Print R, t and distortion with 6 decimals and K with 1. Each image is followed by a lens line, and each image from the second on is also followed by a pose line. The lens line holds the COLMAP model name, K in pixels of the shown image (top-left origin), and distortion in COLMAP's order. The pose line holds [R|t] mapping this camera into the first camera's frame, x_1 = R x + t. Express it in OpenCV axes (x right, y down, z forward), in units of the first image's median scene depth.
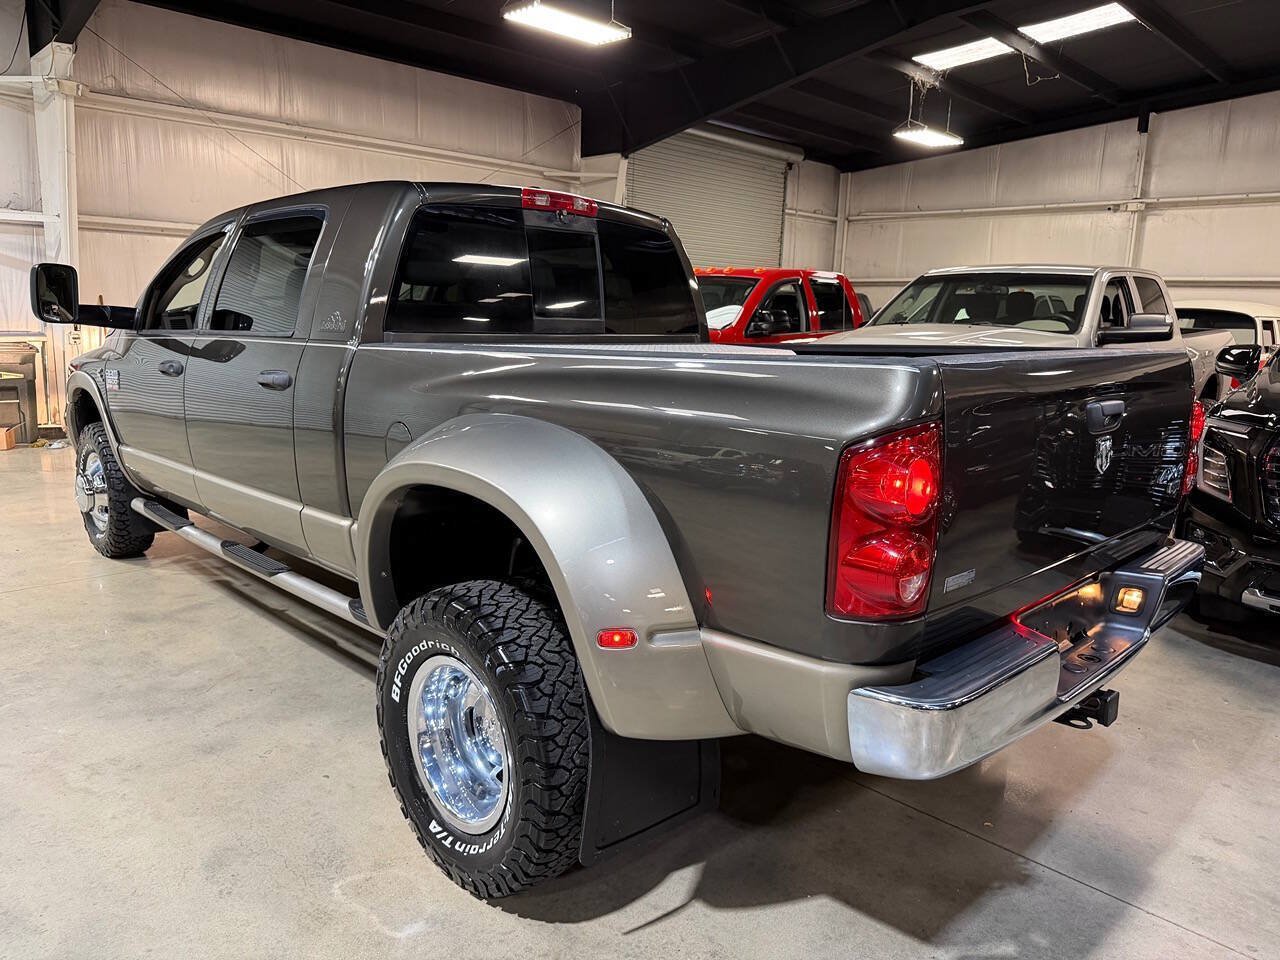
lens RADIAL K [[917.8, 0, 640.5], [0, 917.8, 490.8], [0, 0, 1]] dist [0.040564, -0.044157]
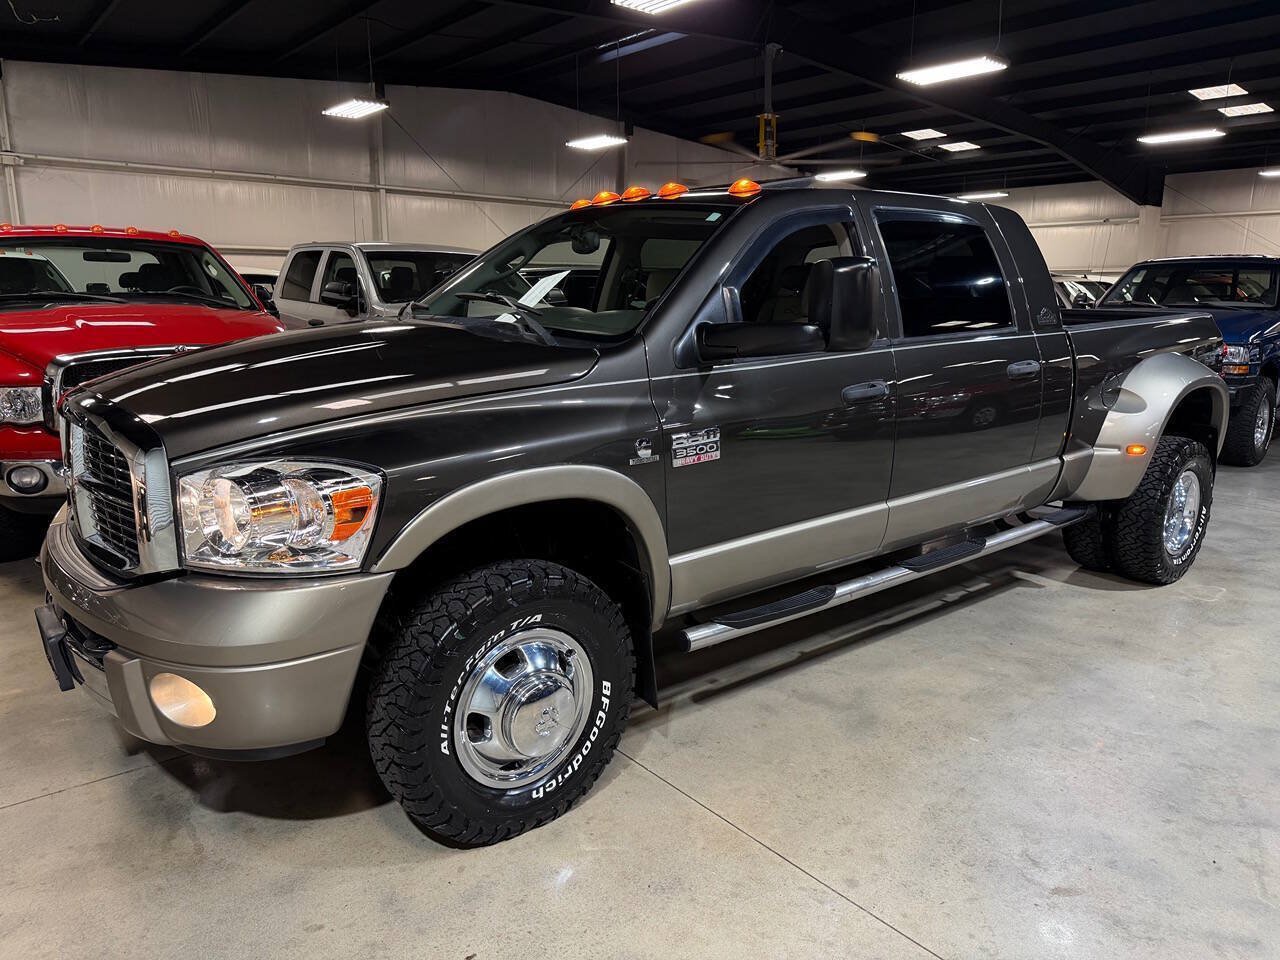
lens RADIAL K [[917.8, 0, 648.4], [0, 917.8, 482.6], [0, 0, 1]] dist [0.040564, -0.044157]
pose [[0.070337, -0.230383, 0.970555, -0.471932], [0.186923, 0.958773, 0.214040, -0.094167], [-0.979853, 0.166364, 0.110502, 0.399303]]
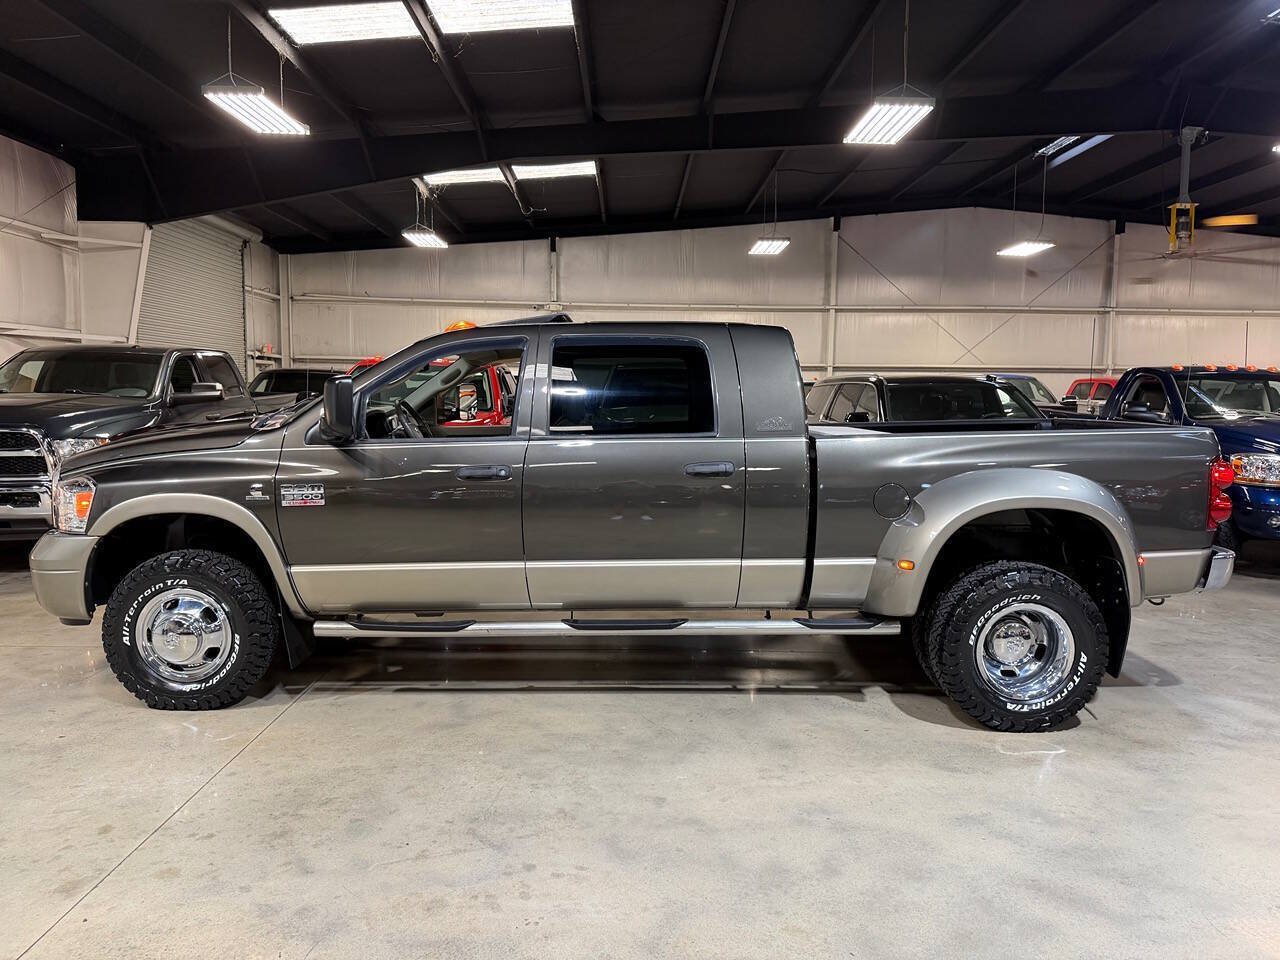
lens RADIAL K [[917.8, 0, 645.0], [0, 917.8, 486.4], [0, 0, 1]] dist [0.040564, -0.044157]
pose [[0.684306, -0.094845, 0.723001, -0.410641], [0.148811, 0.988803, -0.011133, -0.027546], [-0.713850, 0.115209, 0.690757, 0.051841]]
